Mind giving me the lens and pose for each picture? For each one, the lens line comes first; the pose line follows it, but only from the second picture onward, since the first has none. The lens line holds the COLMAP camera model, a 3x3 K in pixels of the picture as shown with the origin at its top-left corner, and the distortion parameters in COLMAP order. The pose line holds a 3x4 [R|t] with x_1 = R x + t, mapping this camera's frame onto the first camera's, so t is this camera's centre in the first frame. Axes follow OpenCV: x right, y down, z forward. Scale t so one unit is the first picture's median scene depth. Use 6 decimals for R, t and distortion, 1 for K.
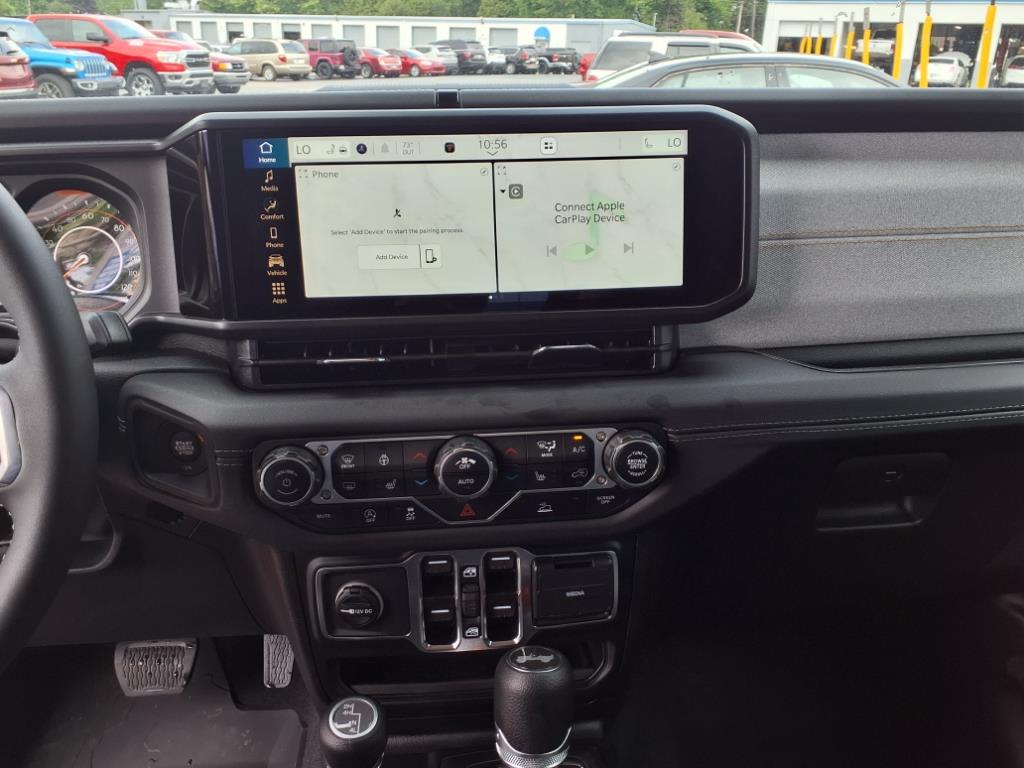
lens RADIAL K [[847.2, 0, 532.3], [0, 847.2, 400.0], [0, 0, 1]] dist [0.134827, -0.233826]
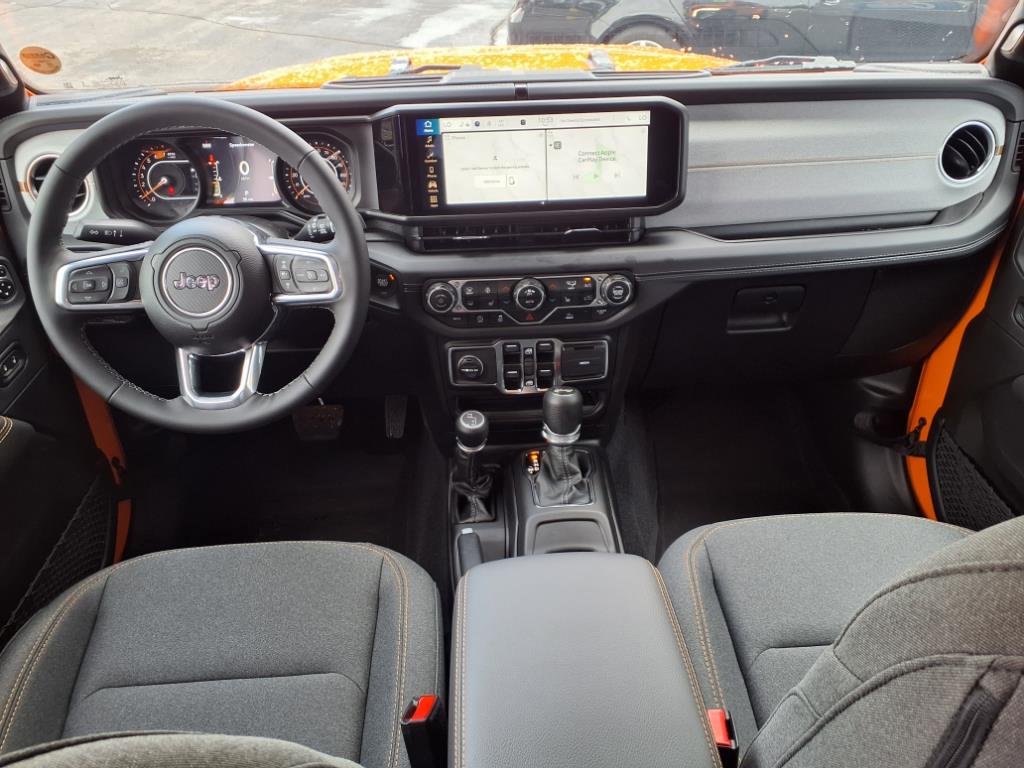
lens RADIAL K [[812.6, 0, 517.4], [0, 812.6, 418.5], [0, 0, 1]] dist [0.068777, -0.085385]
pose [[0.999241, 0.010901, -0.037406, -0.033150], [-0.002599, 0.976571, 0.215179, -0.043183], [0.038876, -0.214918, 0.975858, -0.872744]]
